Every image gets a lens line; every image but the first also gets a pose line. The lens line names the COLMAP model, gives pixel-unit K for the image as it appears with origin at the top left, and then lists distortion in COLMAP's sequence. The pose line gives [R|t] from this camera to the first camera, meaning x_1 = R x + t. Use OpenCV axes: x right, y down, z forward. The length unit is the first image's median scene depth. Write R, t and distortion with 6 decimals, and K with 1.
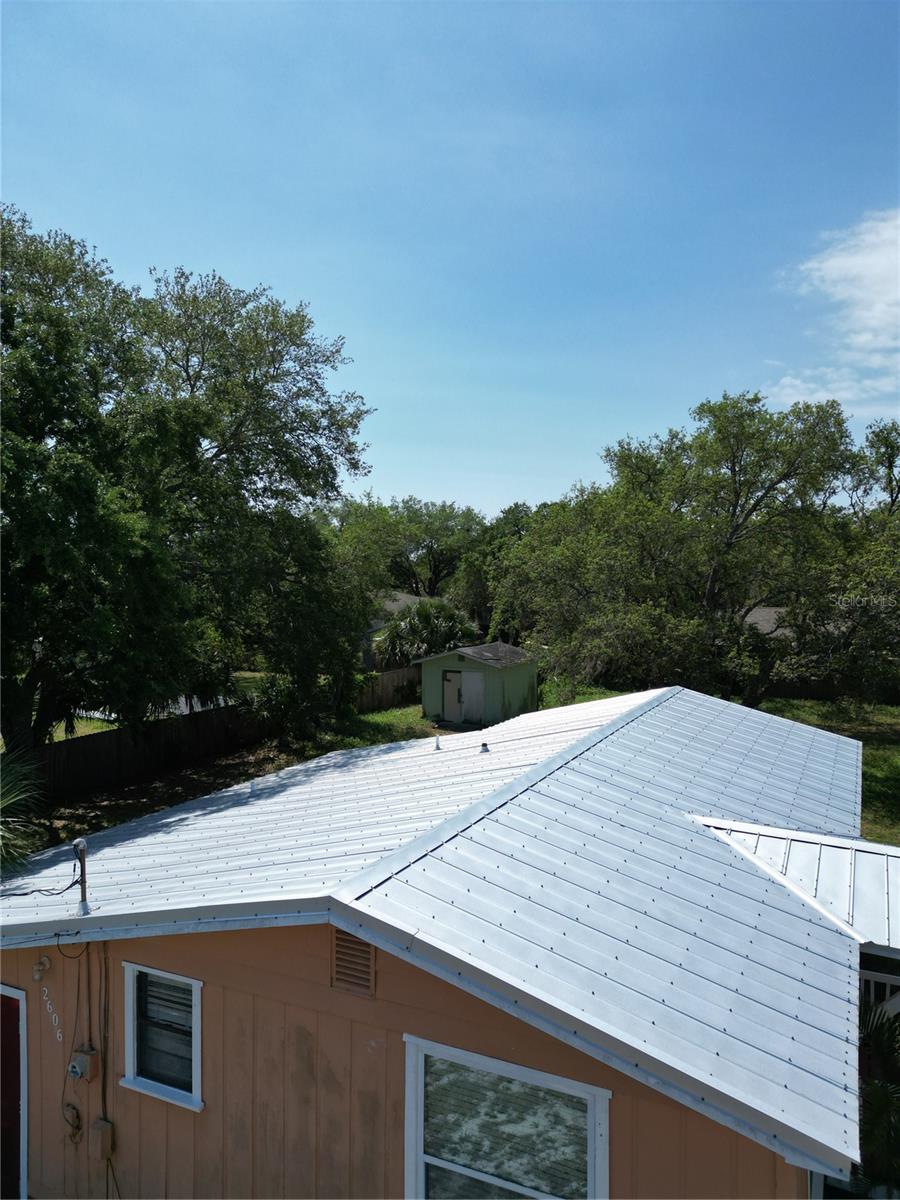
lens RADIAL K [[847.0, 0, 447.8], [0, 847.0, 594.7], [0, 0, 1]] dist [0.051507, -0.034626]
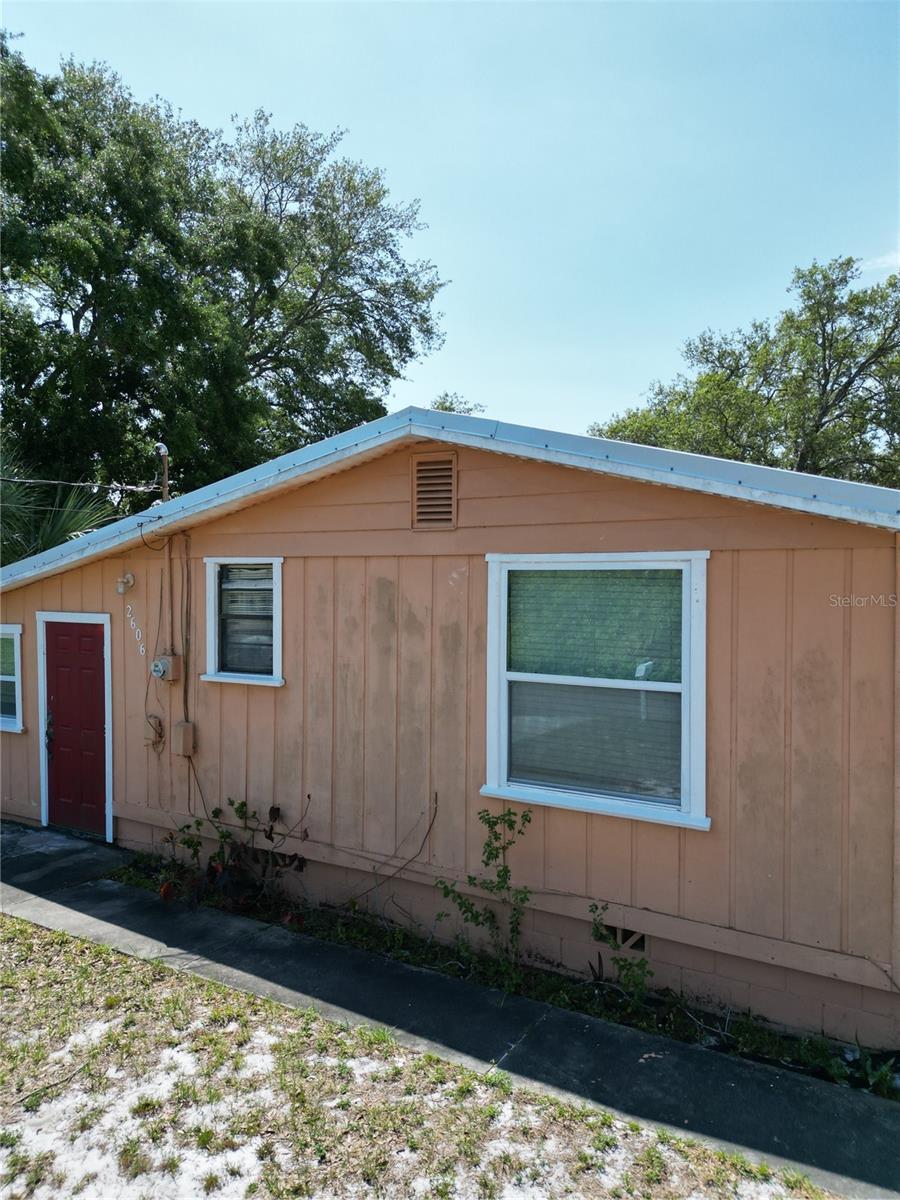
lens RADIAL K [[847.0, 0, 454.2], [0, 847.0, 601.8], [0, 0, 1]] dist [0.051507, -0.034626]
pose [[0.997130, 0.004377, -0.075586, -0.013206], [-0.005147, 0.999937, -0.010004, 0.490902], [0.075537, 0.010365, 0.997089, 0.033861]]
